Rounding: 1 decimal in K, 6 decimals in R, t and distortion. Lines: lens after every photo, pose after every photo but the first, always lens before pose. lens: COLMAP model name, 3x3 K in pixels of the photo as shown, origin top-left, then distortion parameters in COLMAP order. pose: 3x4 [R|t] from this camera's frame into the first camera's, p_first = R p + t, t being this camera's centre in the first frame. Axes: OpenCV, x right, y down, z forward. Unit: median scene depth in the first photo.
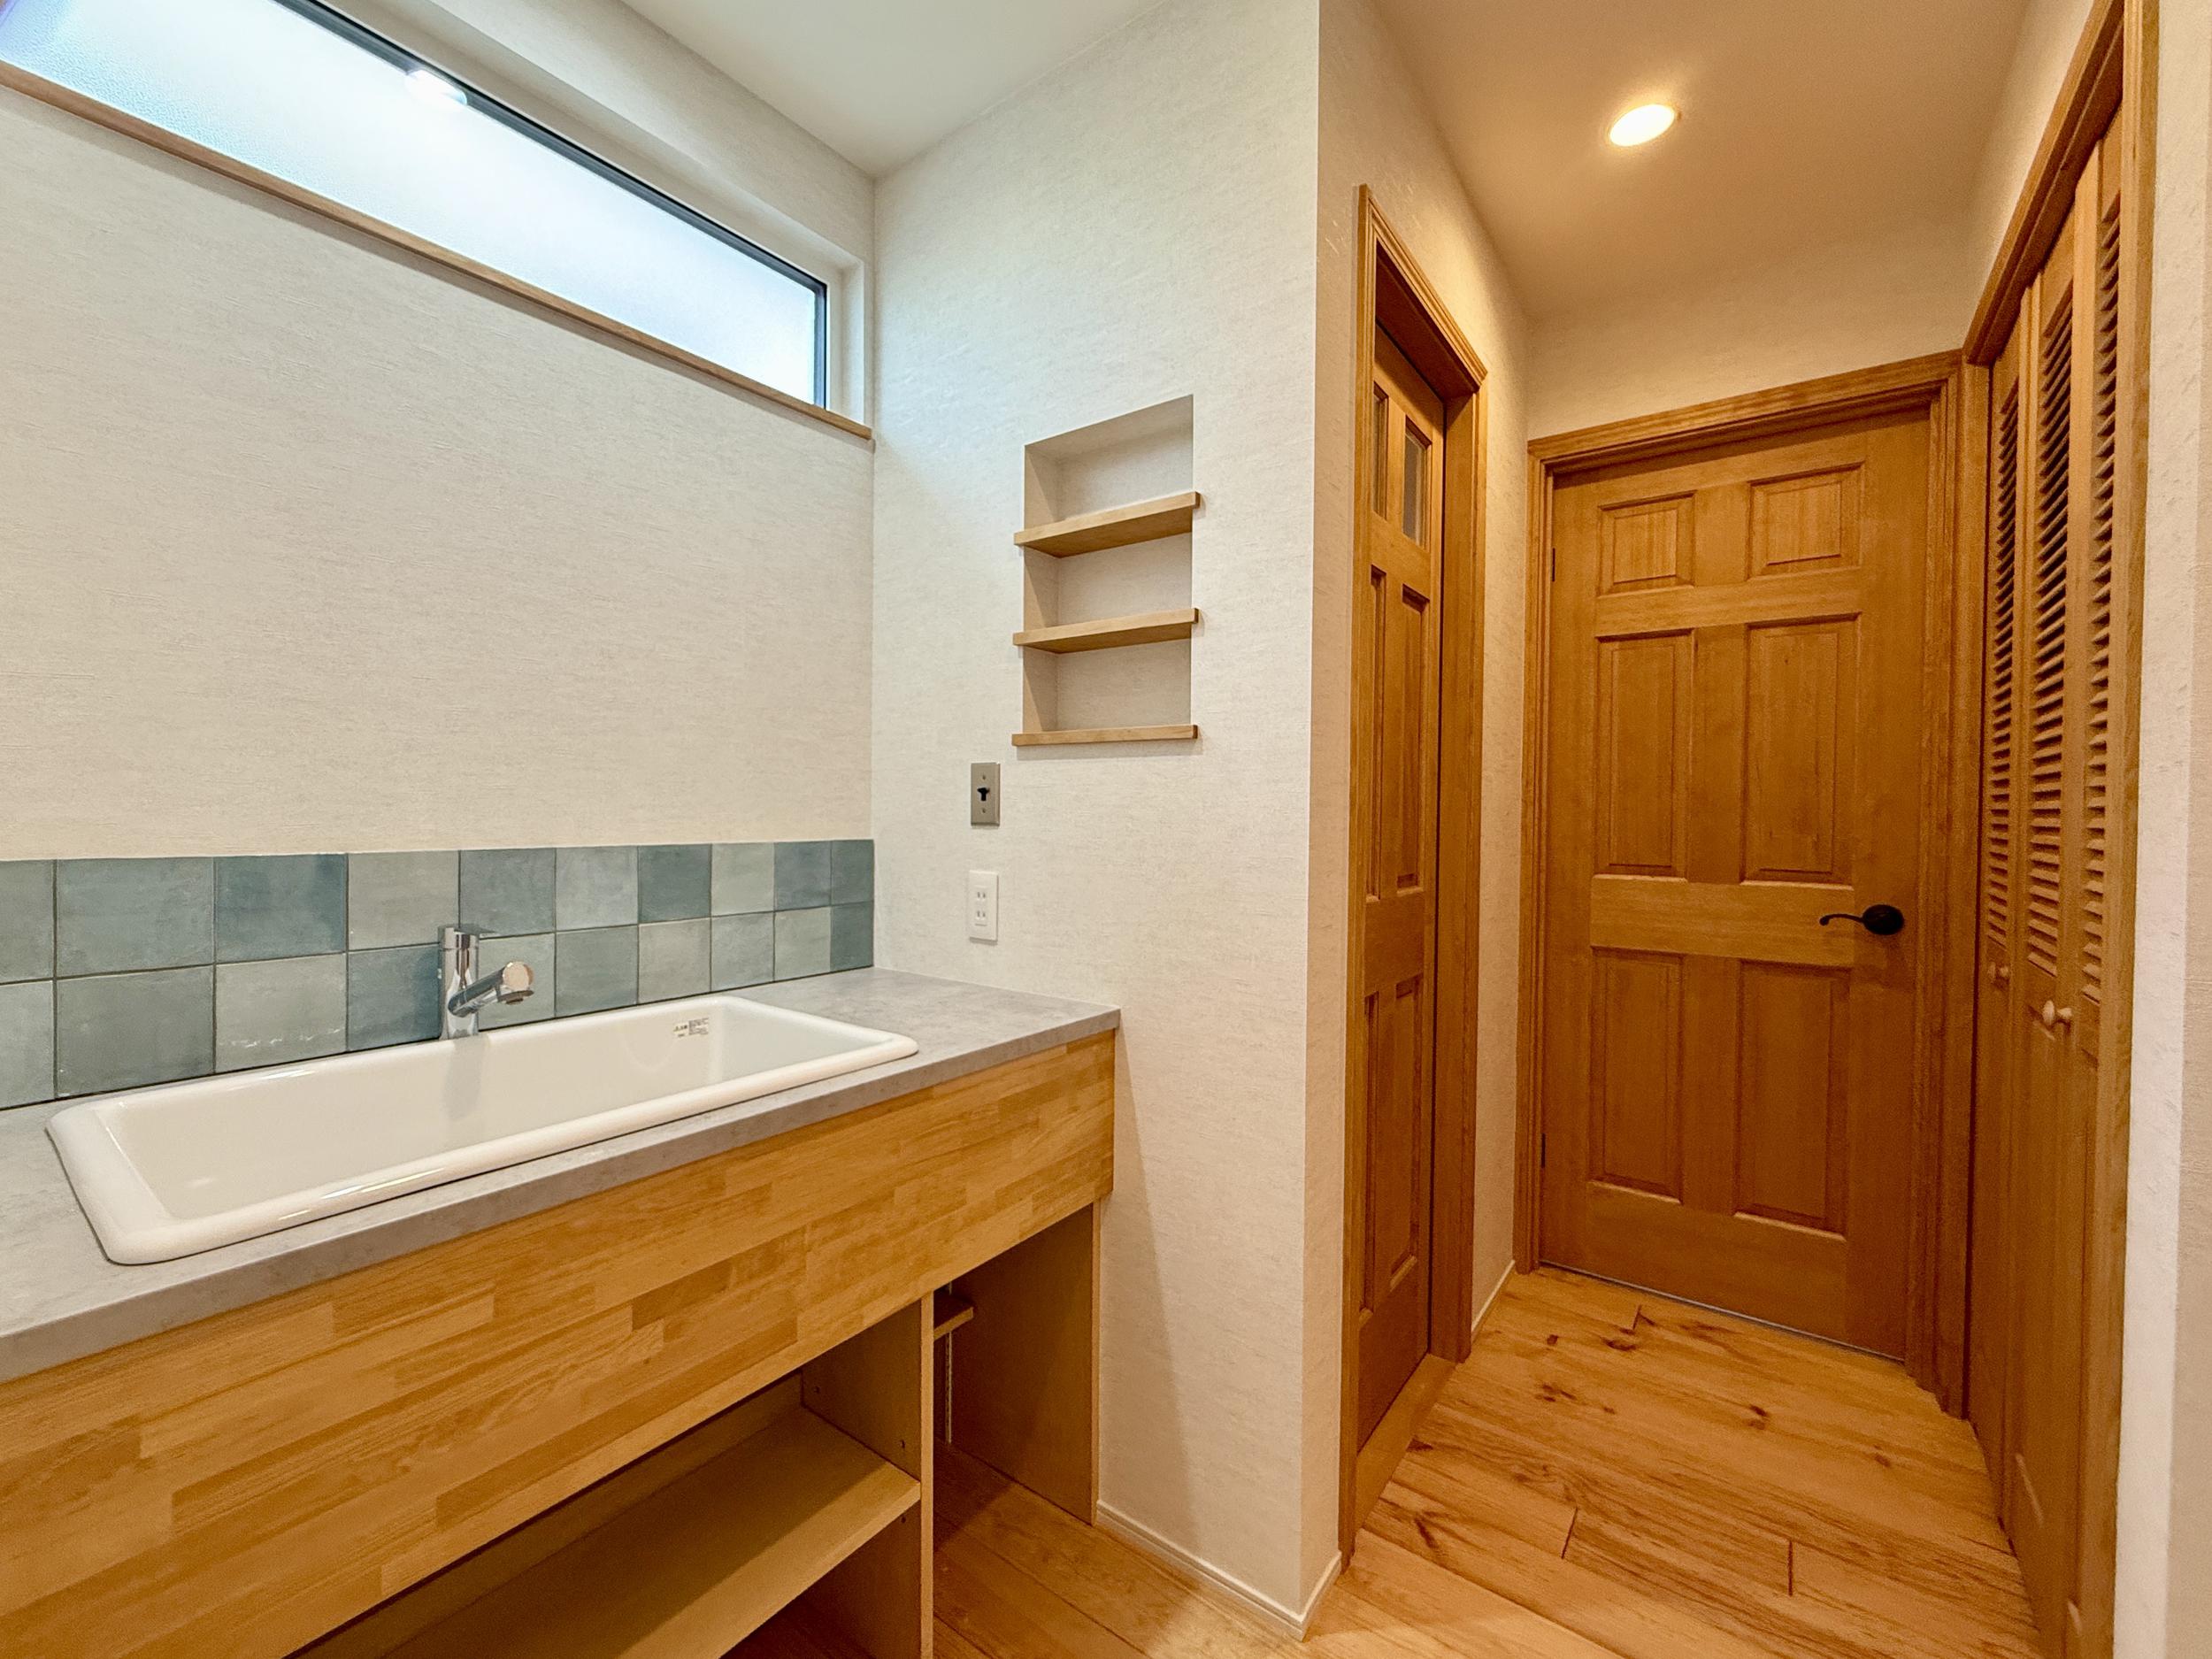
lens RADIAL K [[935.2, 0, 1036.5], [0, 935.2, 822.5], [0, 0, 1]] dist [0.001394, 0.000293]
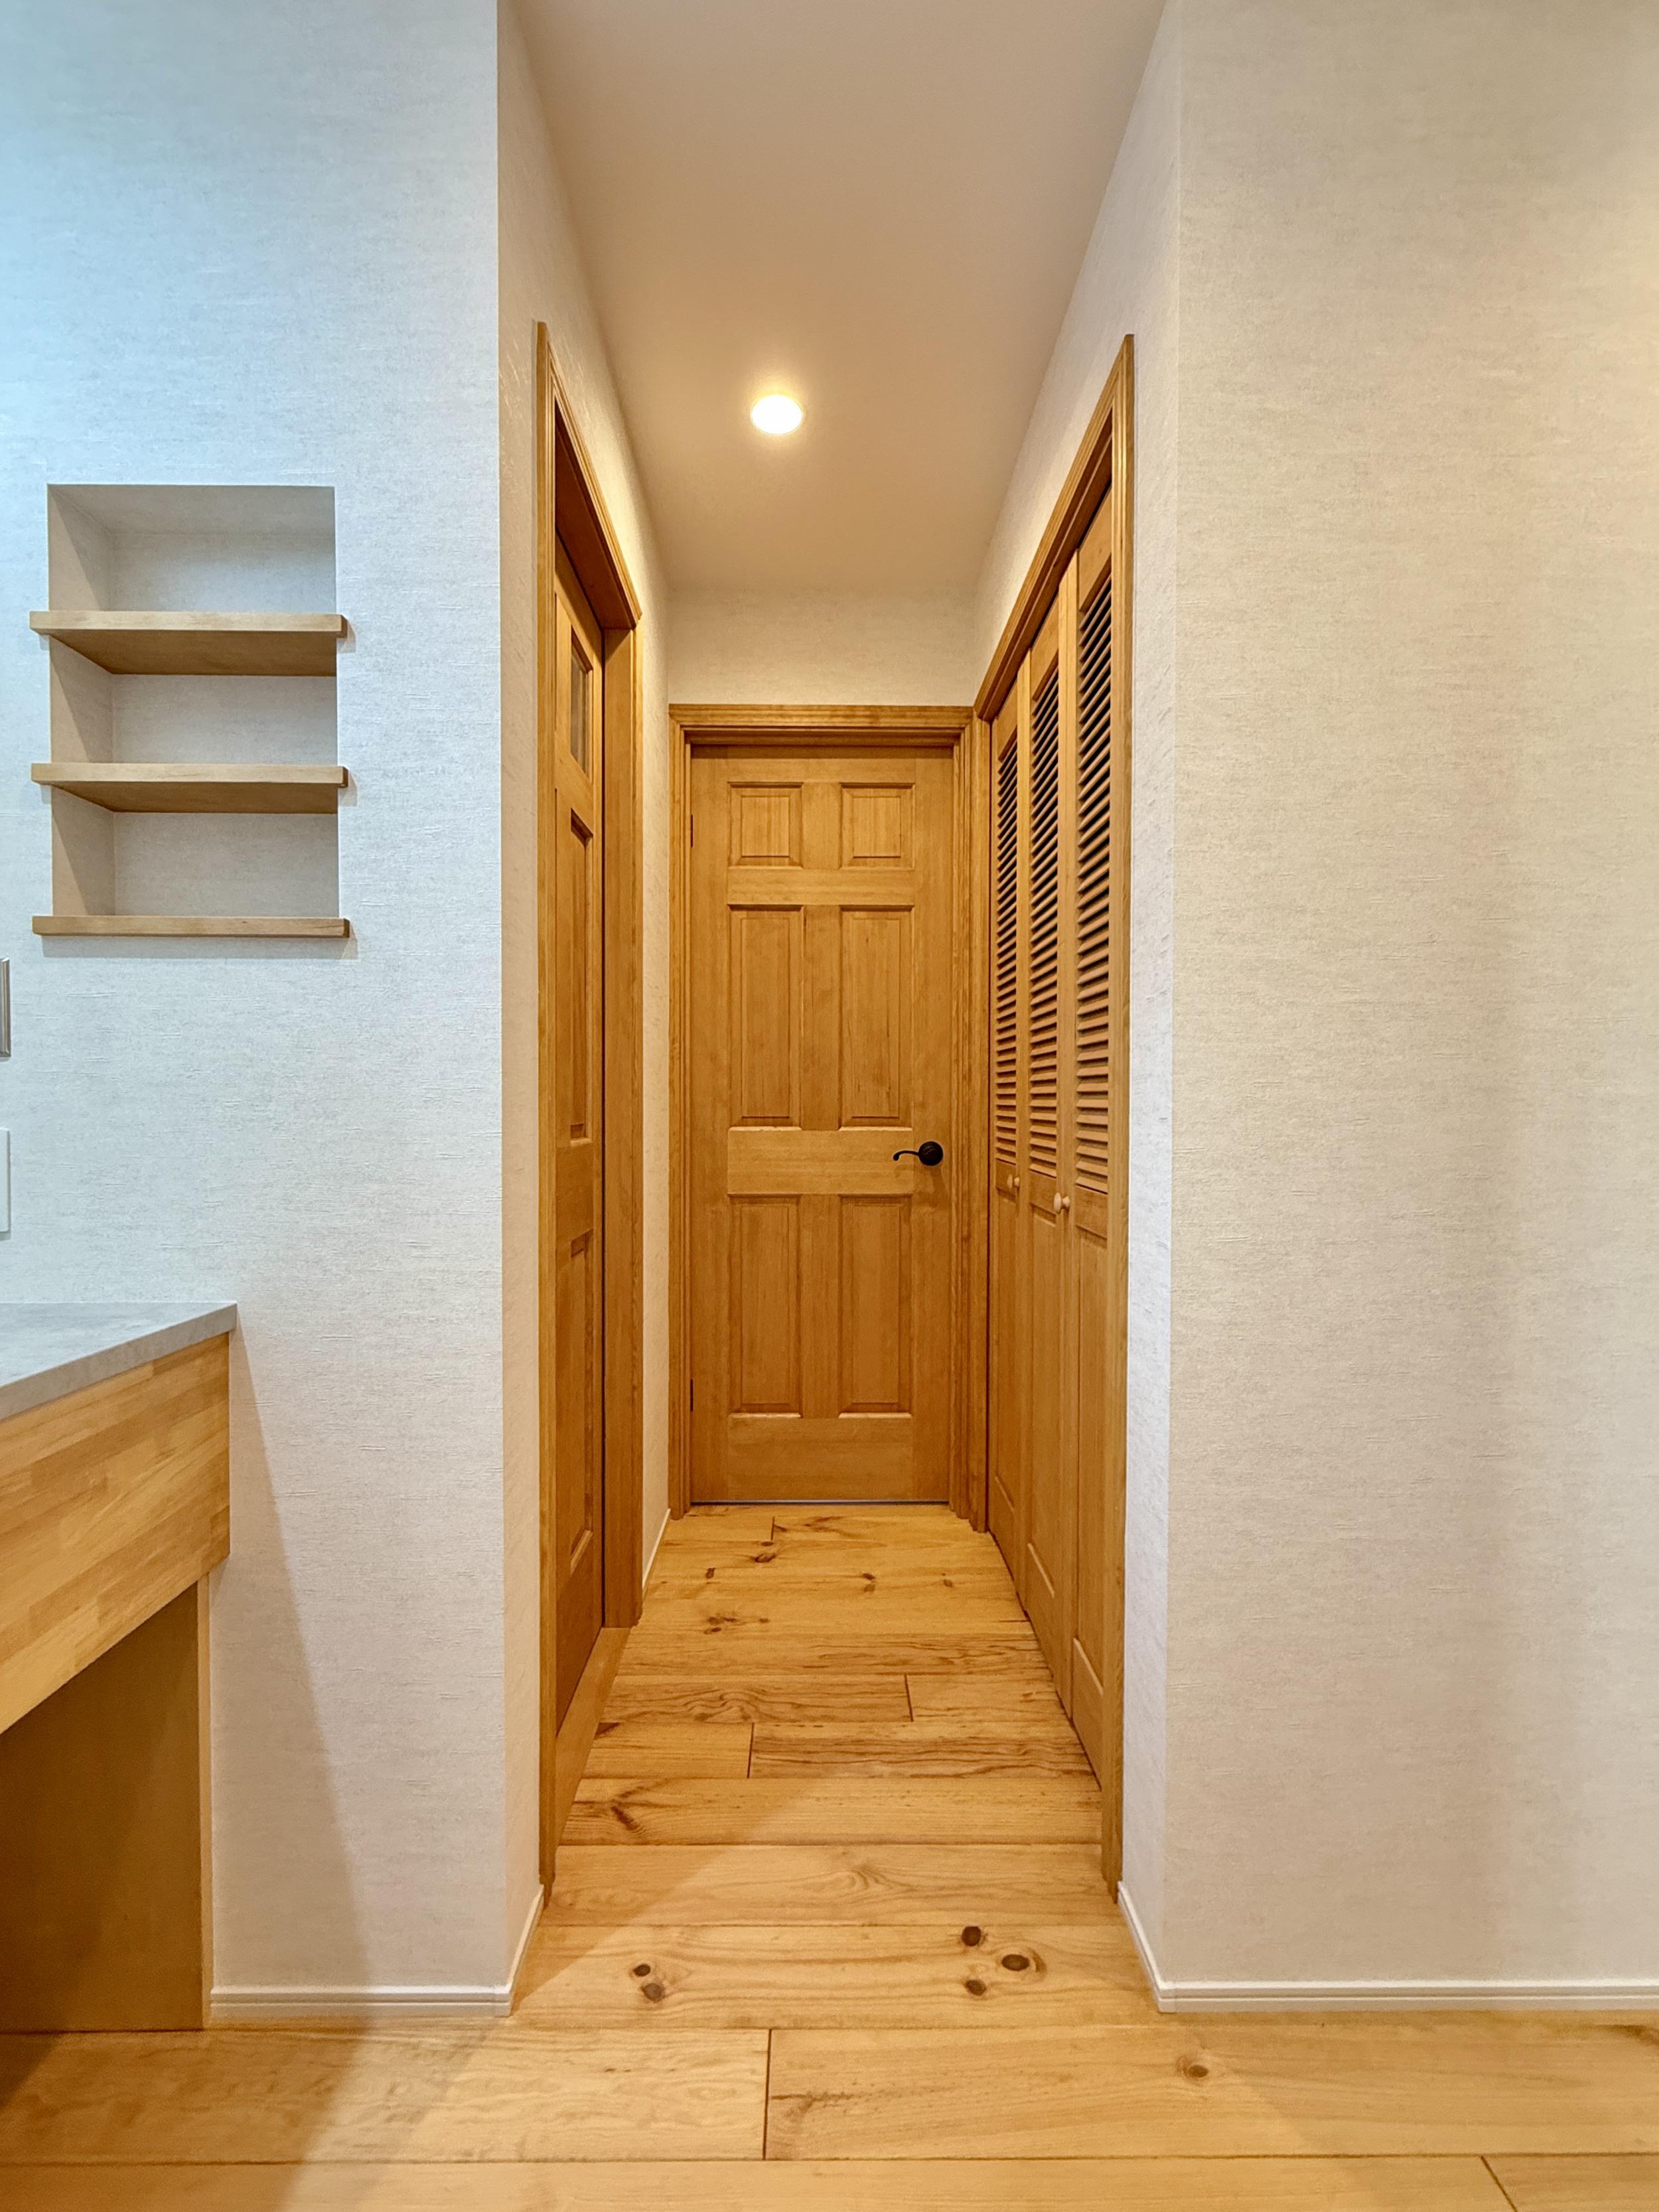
lens RADIAL K [[971.8, 0, 826.1], [0, 971.8, 1112.2], [0, 0, 1]] dist [0.000854, 0.000185]
pose [[0.774449, -0.016772, 0.632414, -0.030977], [0.014242, 0.999857, 0.009076, 0.049318], [-0.632476, 0.001978, 0.774577, 0.120386]]
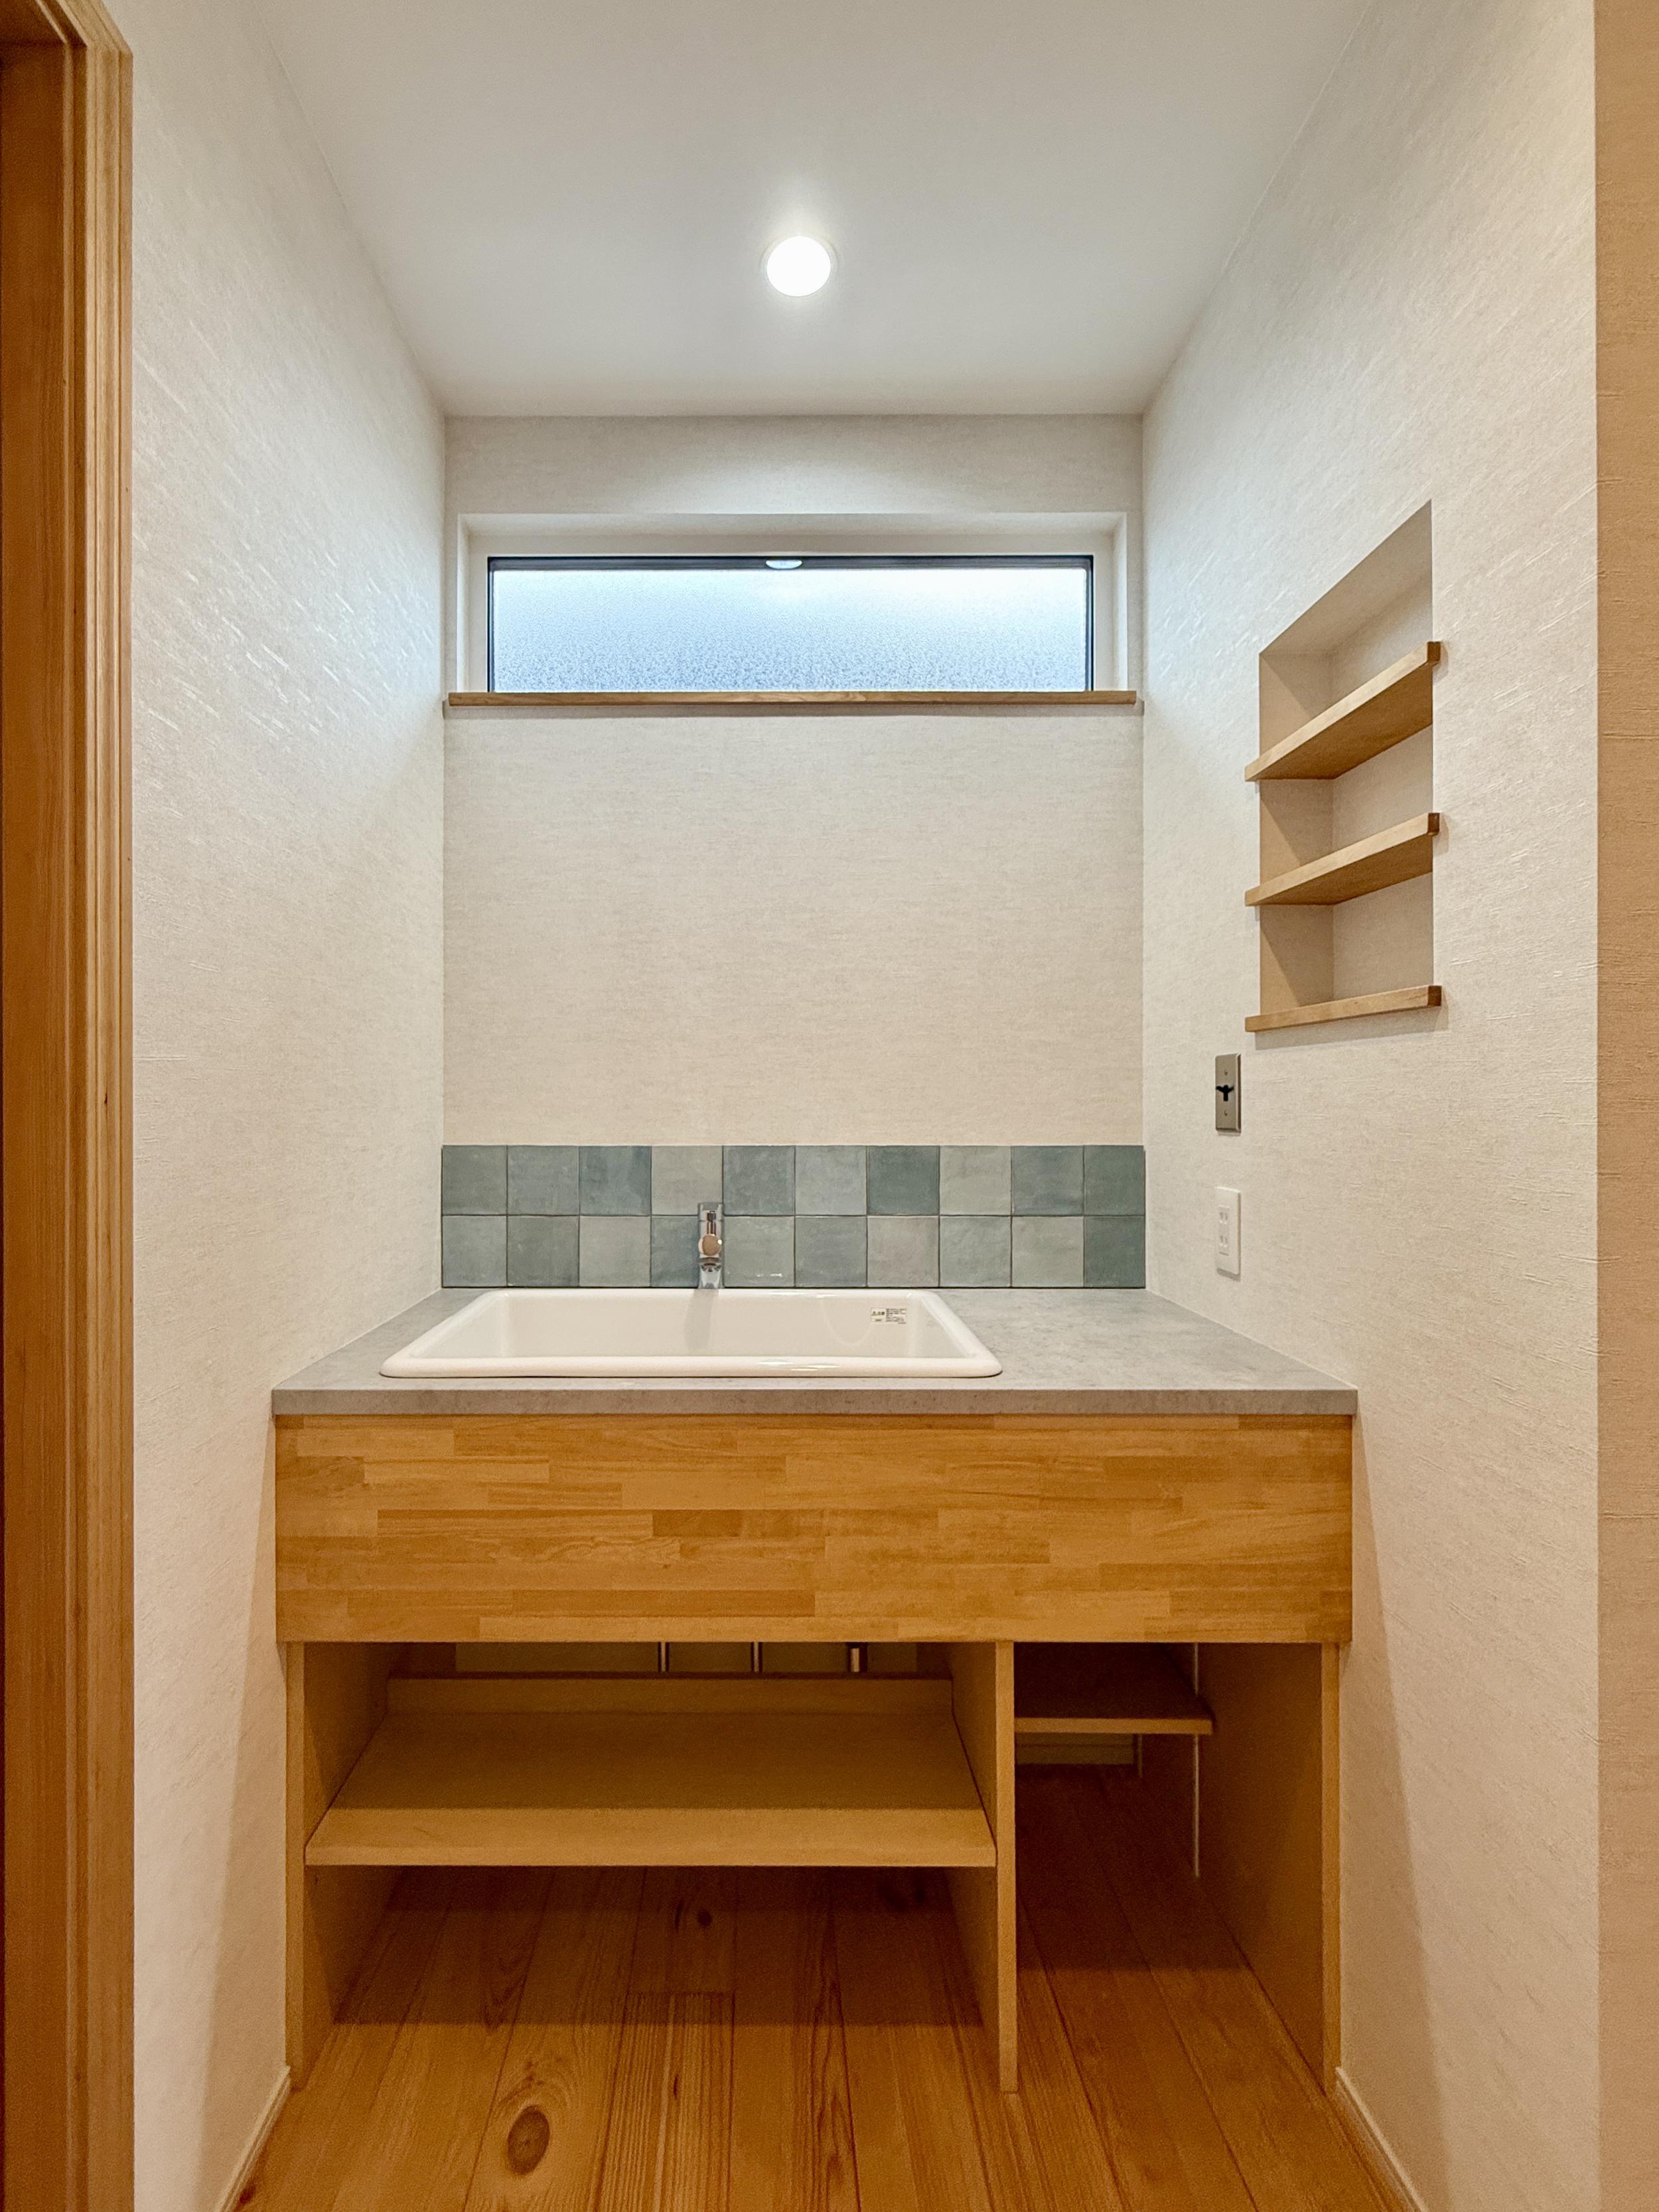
lens RADIAL K [[940.2, 0, 753.0], [0, 940.2, 1102.7], [0, 0, 1]] dist [-0.001192, 0.000136]
pose [[0.622089, -0.011166, -0.782867, 0.366266], [-0.005208, 0.999817, -0.018399, -0.005144], [0.782929, 0.015523, 0.621917, 0.184933]]
